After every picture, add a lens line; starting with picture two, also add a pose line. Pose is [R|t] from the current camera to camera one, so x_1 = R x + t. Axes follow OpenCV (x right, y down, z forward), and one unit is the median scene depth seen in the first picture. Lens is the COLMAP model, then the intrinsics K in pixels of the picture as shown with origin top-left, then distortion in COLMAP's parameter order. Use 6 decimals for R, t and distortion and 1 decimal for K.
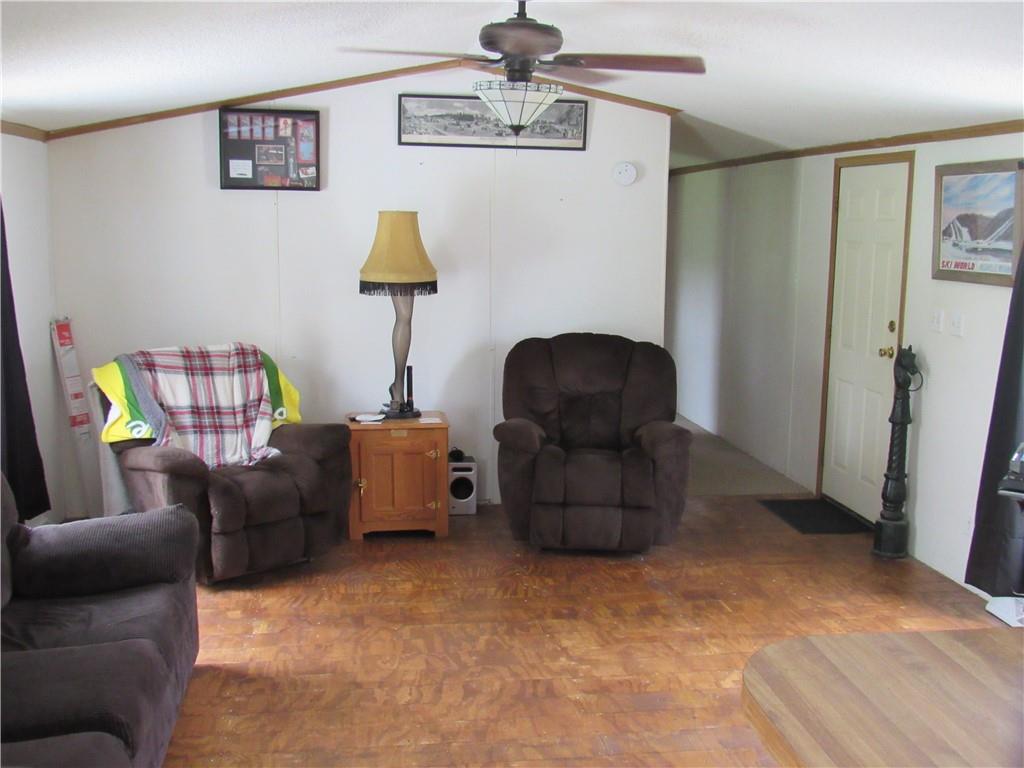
lens RADIAL K [[1083.7, 0, 511.5], [0, 1083.7, 383.9], [0, 0, 1]] dist [-0.027194, 0.000000]
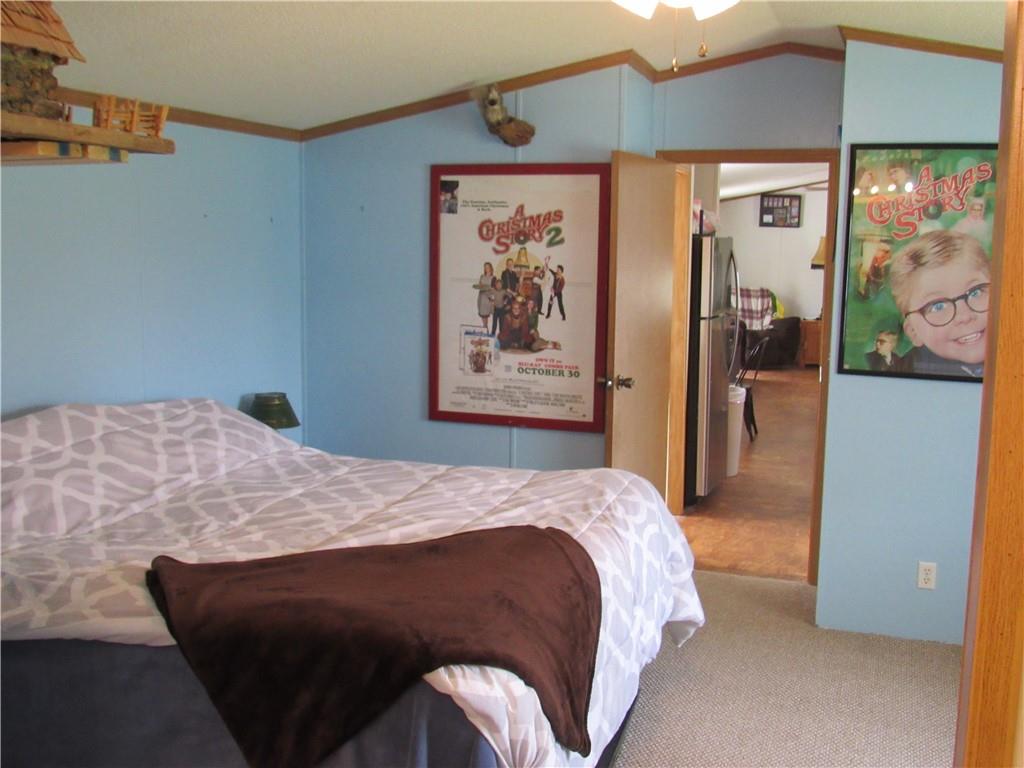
lens RADIAL K [[1083.7, 0, 512.0], [0, 1083.7, 383.9], [0, 0, 1]] dist [-0.027194, 0.000000]
pose [[0.885031, 0.071094, -0.460072, 0.419416], [-0.082253, 0.996603, -0.004226, 0.250461], [0.458208, 0.041582, 0.887872, -1.532857]]
